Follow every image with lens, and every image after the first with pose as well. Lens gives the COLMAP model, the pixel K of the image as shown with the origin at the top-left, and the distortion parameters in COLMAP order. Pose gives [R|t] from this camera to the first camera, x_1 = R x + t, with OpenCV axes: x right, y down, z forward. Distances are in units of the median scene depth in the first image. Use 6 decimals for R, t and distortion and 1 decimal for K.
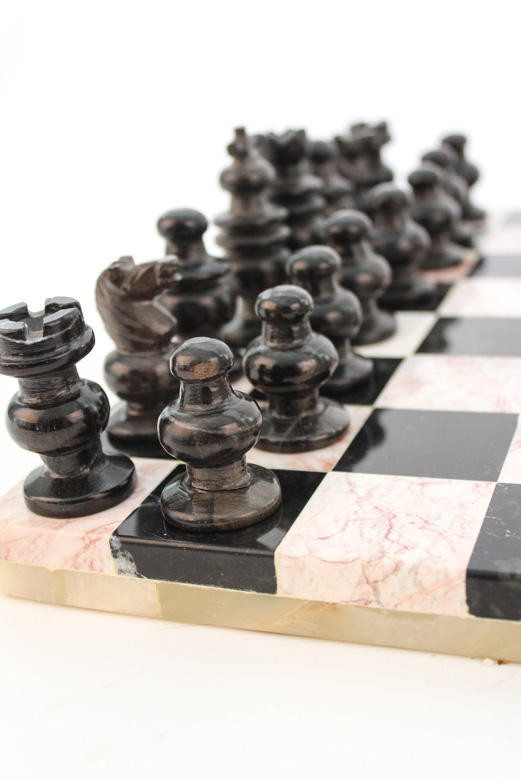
lens RADIAL K [[1060.3, 0, 260.5], [0, 1060.3, 390.5], [0, 0, 1]] dist [-0.101988, 0.078268]
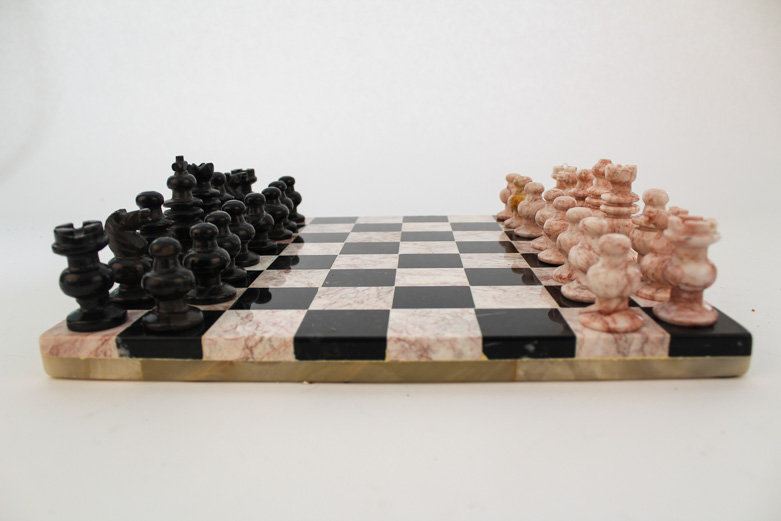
lens RADIAL K [[611.1, 0, 391.9], [0, 611.1, 263.7], [0, 0, 1]] dist [-0.125949, 0.011267]
pose [[0.940452, 0.010409, 0.339766, -0.036041], [0.038372, 0.989891, -0.136538, 0.173954], [-0.337753, 0.141445, 0.930546, -0.221043]]
